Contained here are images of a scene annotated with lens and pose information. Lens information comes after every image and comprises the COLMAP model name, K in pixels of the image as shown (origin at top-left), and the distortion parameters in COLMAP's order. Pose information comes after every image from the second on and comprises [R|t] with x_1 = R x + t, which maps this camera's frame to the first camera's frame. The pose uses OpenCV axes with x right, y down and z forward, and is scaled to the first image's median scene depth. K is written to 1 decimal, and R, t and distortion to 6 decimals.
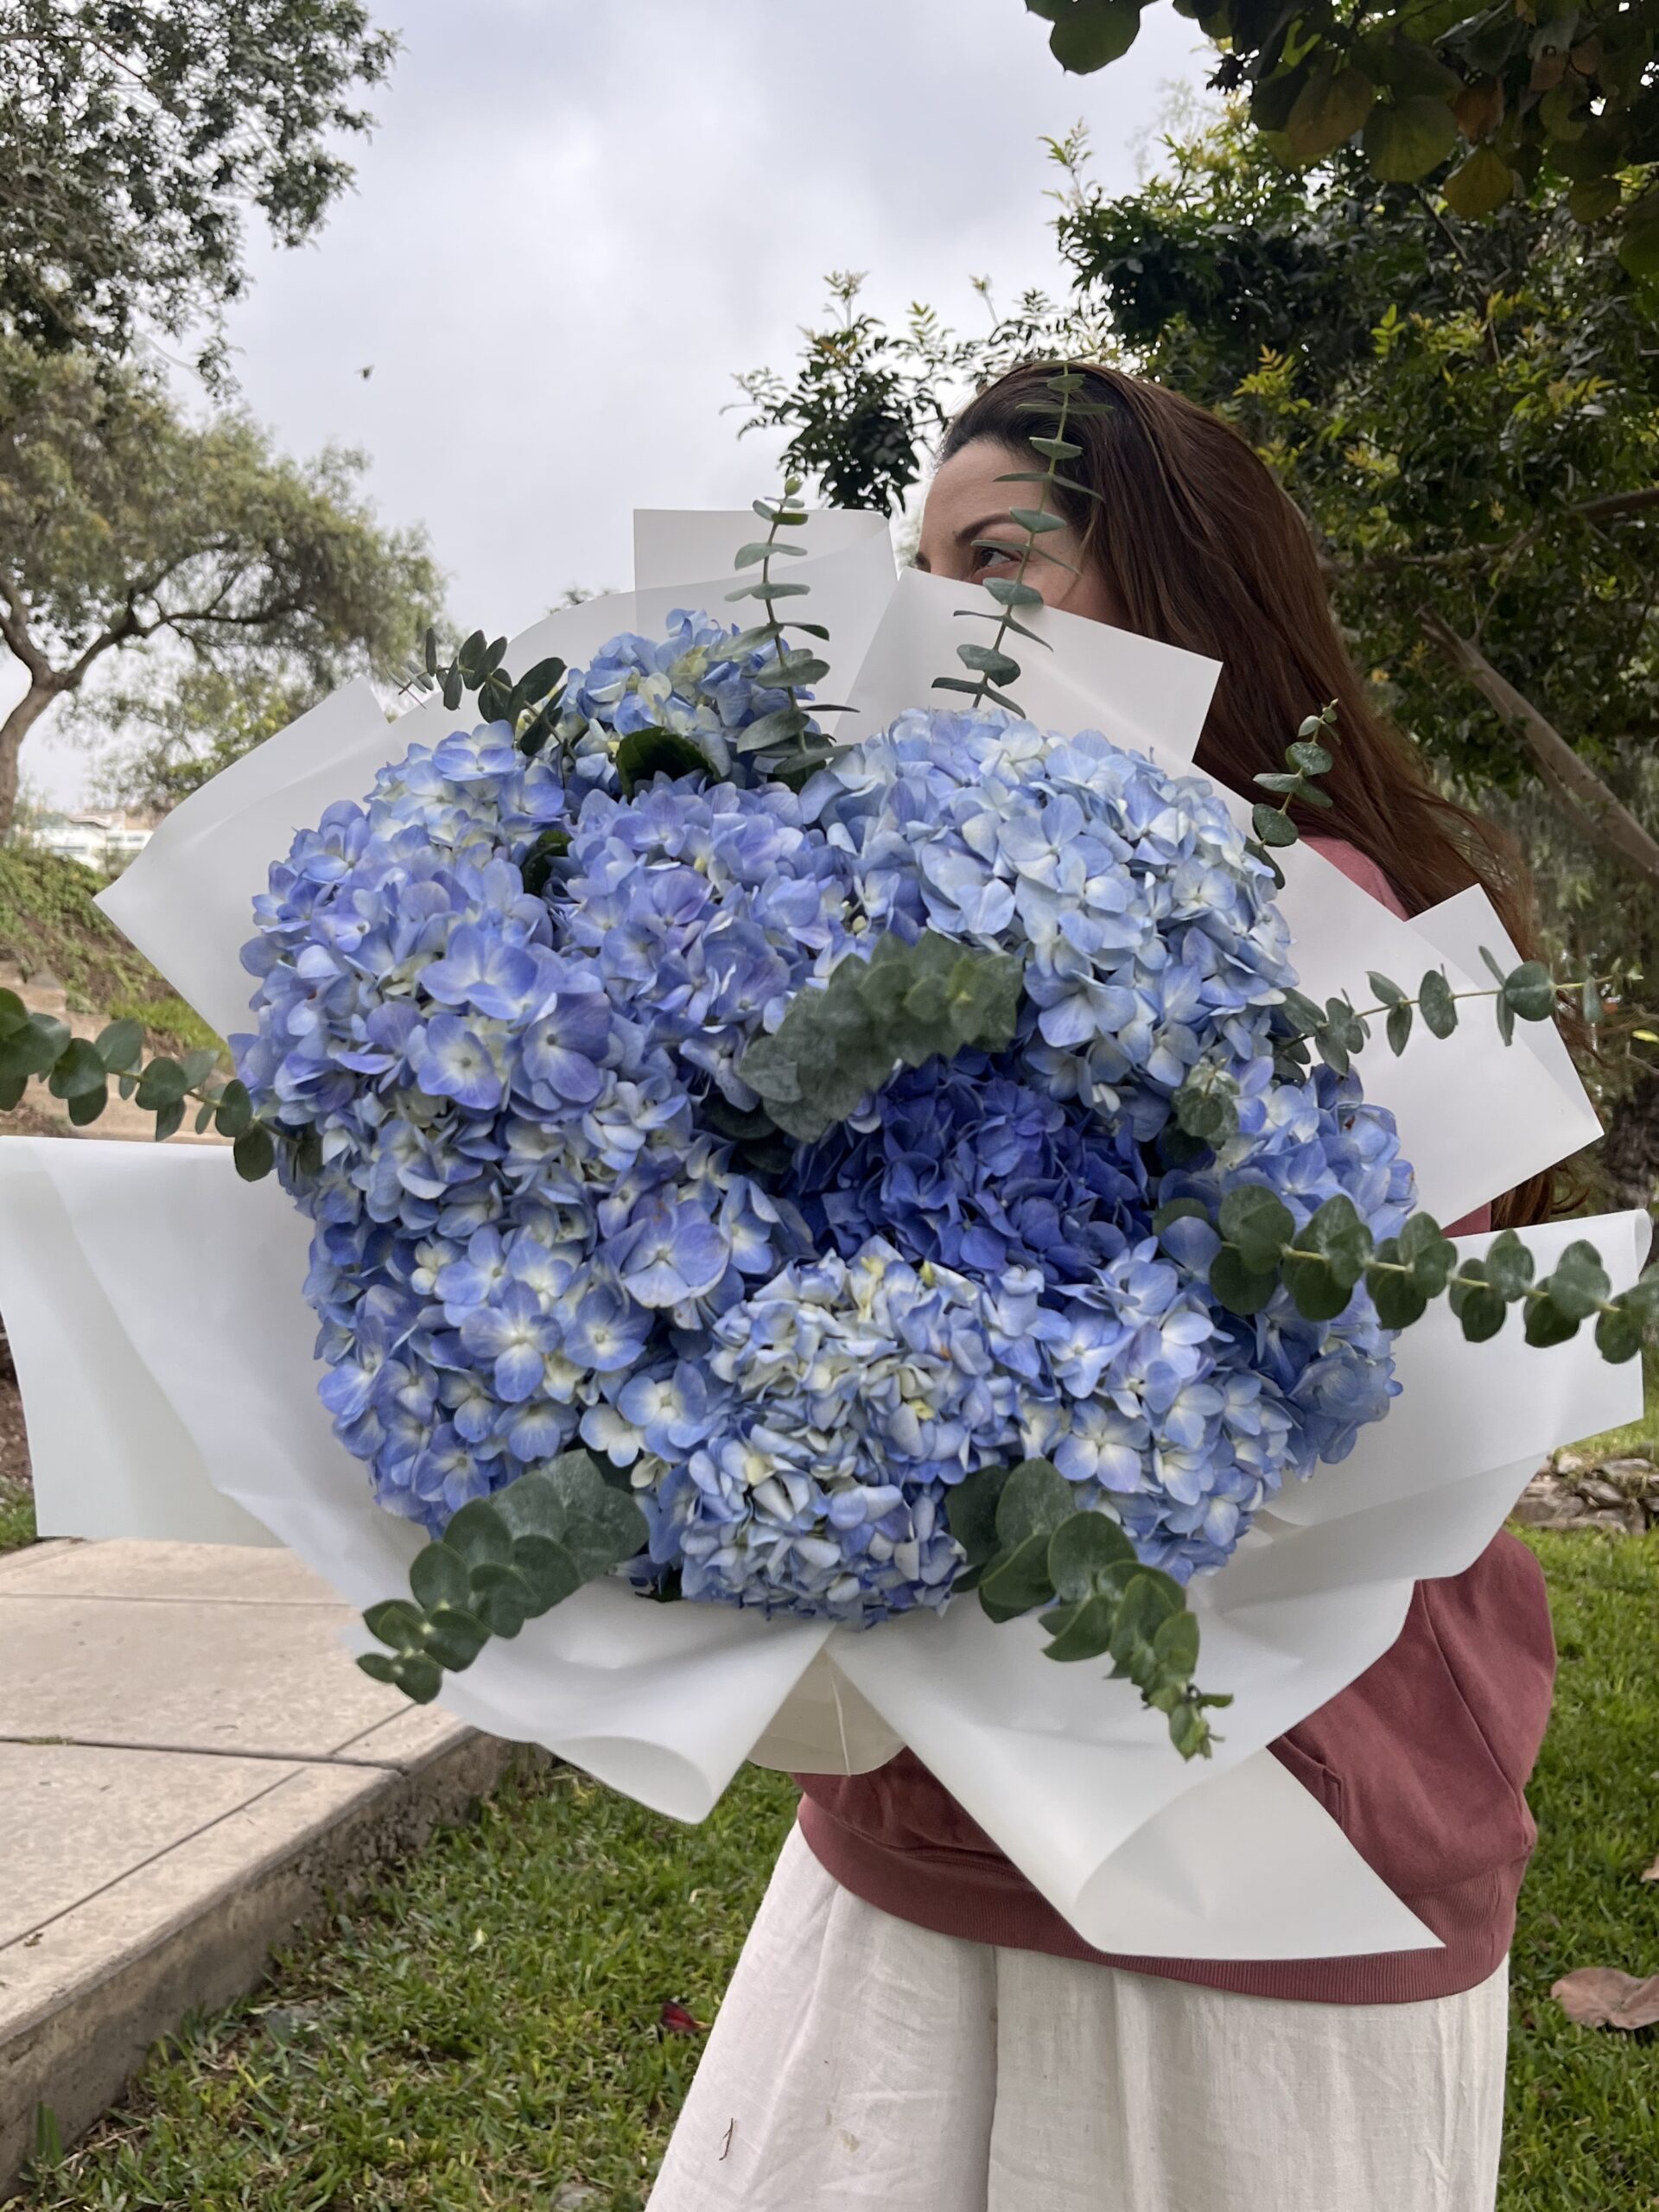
lens RADIAL K [[1929.2, 0, 776.7], [0, 1929.2, 1111.5], [0, 0, 1]] dist [0.013994, -0.588818]
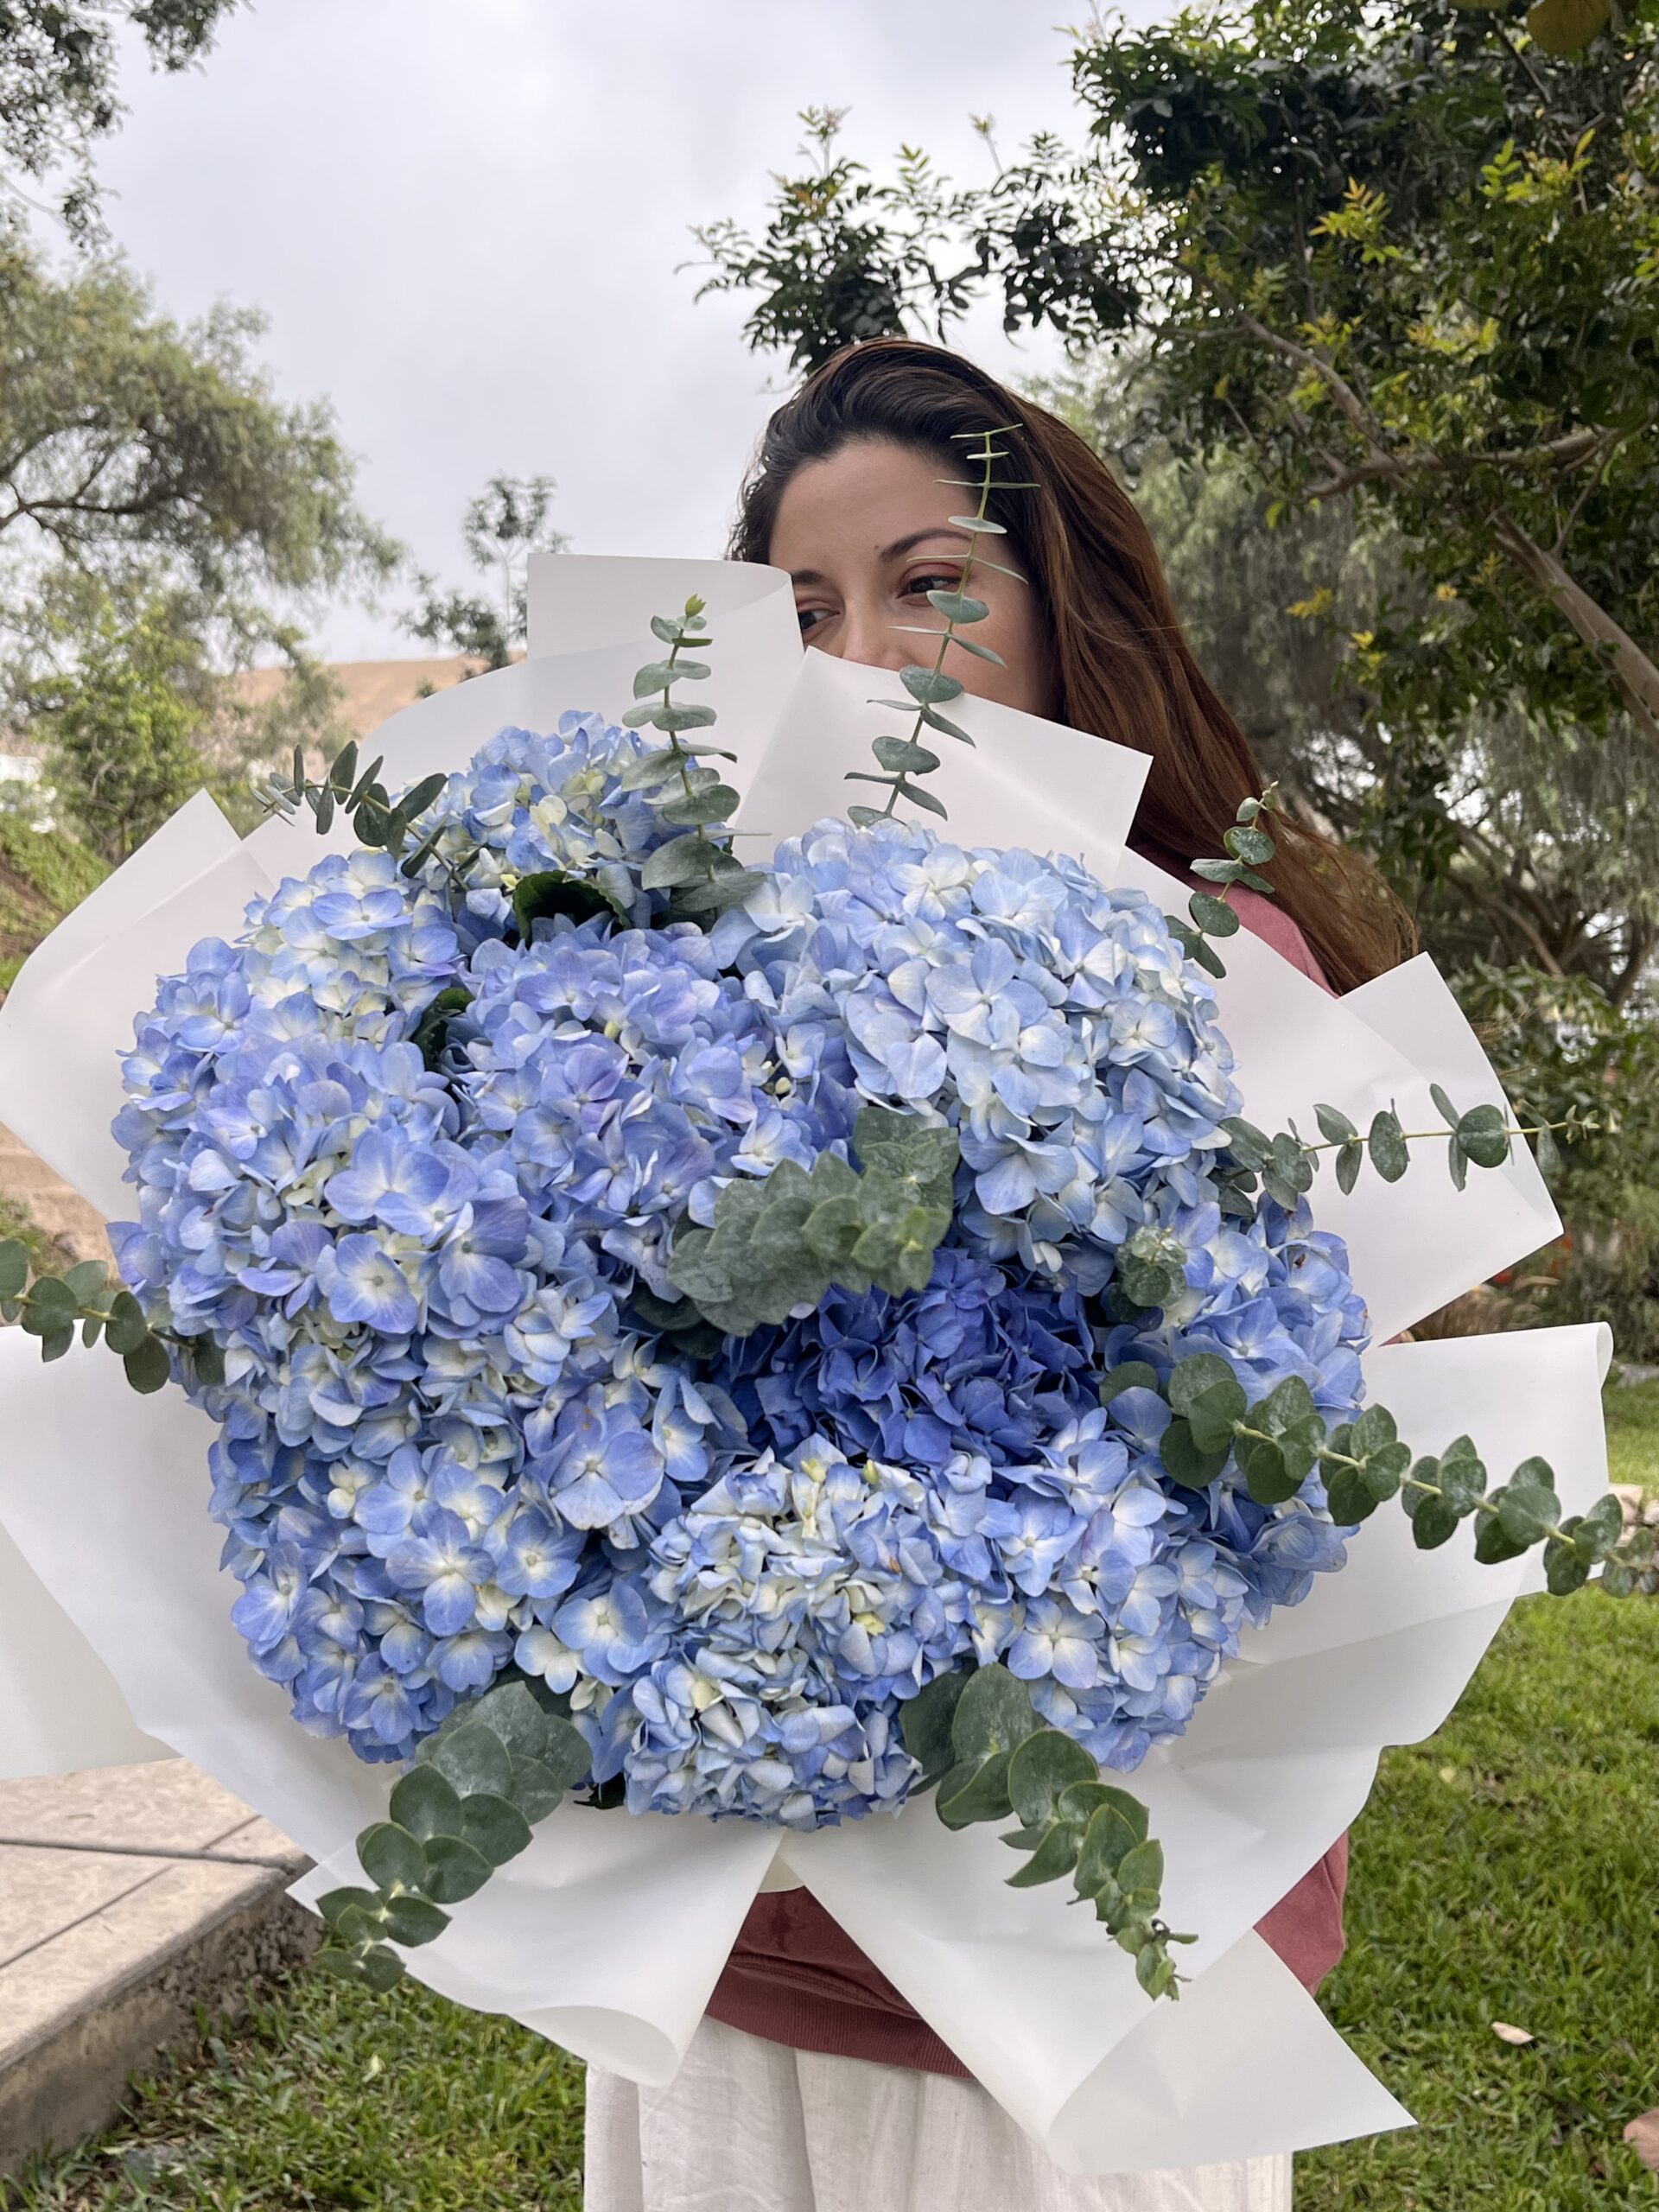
lens RADIAL K [[2236.4, 0, 829.5], [0, 2236.4, 1106.0], [0, 0, 1]] dist [-0.057508, -0.316900]
pose [[0.996233, -0.035945, 0.078911, -0.022917], [0.033789, 0.999023, 0.028482, -0.127706], [-0.079857, -0.025709, 0.996475, -0.097127]]
